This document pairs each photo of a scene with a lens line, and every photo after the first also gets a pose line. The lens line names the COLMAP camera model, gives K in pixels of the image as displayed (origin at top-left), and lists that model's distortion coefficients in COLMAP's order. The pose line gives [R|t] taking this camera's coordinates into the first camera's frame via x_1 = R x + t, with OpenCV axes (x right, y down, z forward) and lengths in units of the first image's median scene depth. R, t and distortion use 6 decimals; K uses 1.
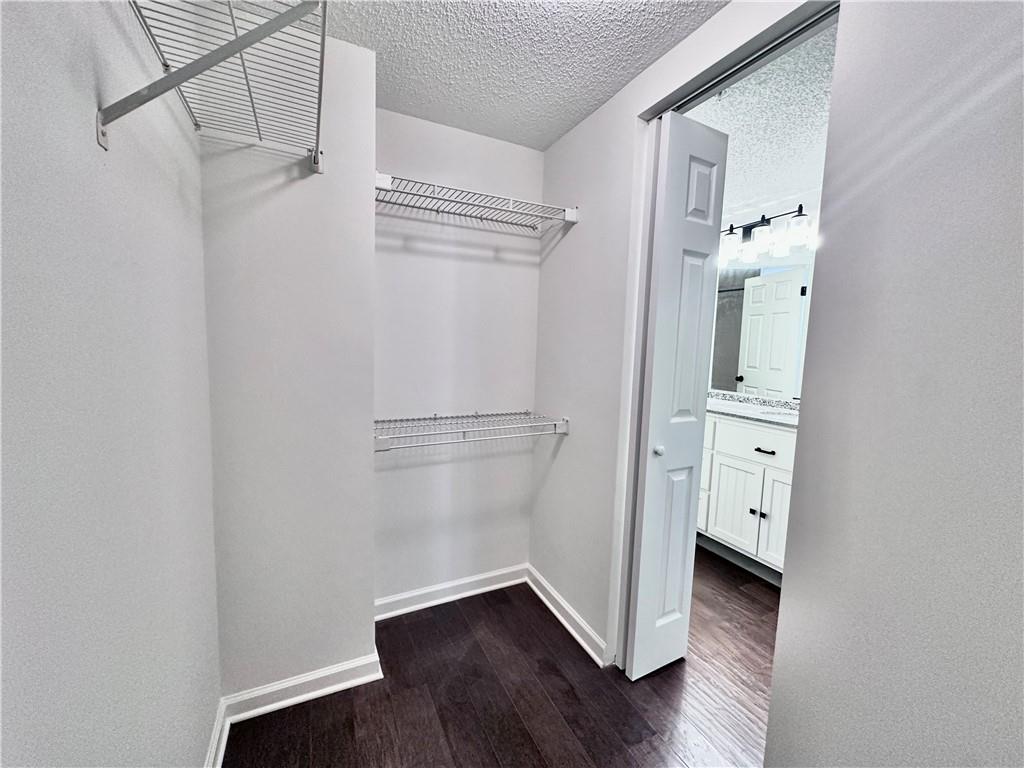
lens RADIAL K [[409.9, 0, 509.3], [0, 409.9, 386.1], [0, 0, 1]] dist [-0.002164, 0.000231]
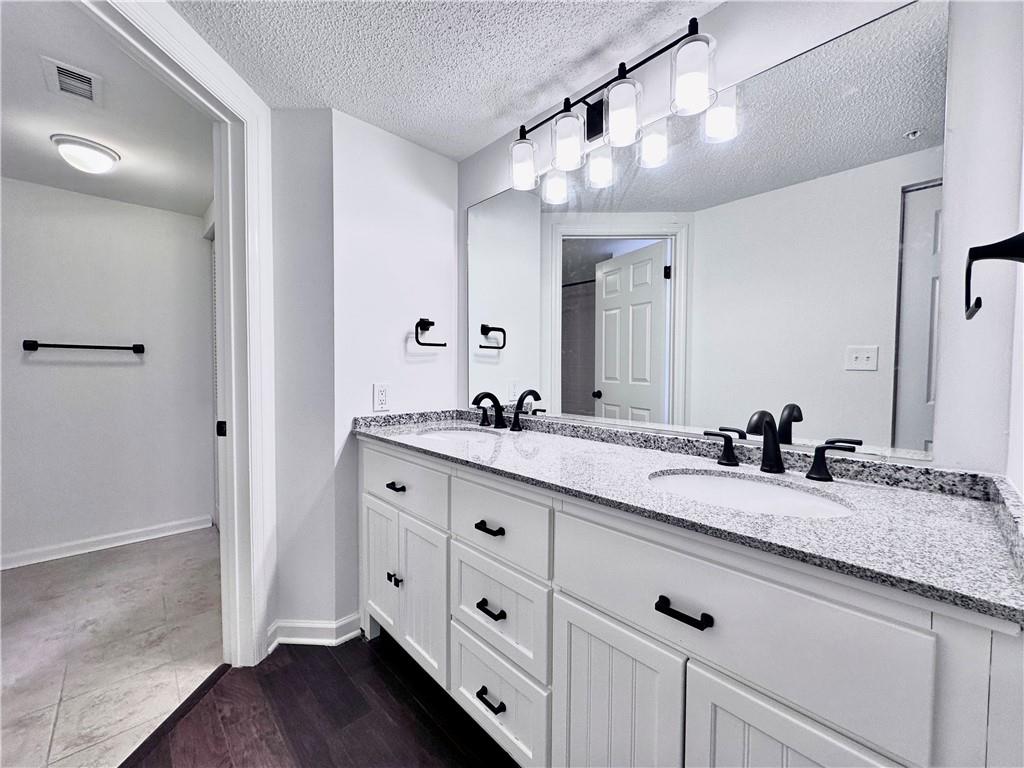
lens RADIAL K [[409.9, 0, 511.9], [0, 409.9, 383.3], [0, 0, 1]] dist [-0.002164, 0.000231]
pose [[0.951429, -0.032422, 0.306156, 0.228153], [0.050668, 0.997369, -0.051838, -0.009623], [-0.303670, 0.064833, 0.950569, 0.411523]]
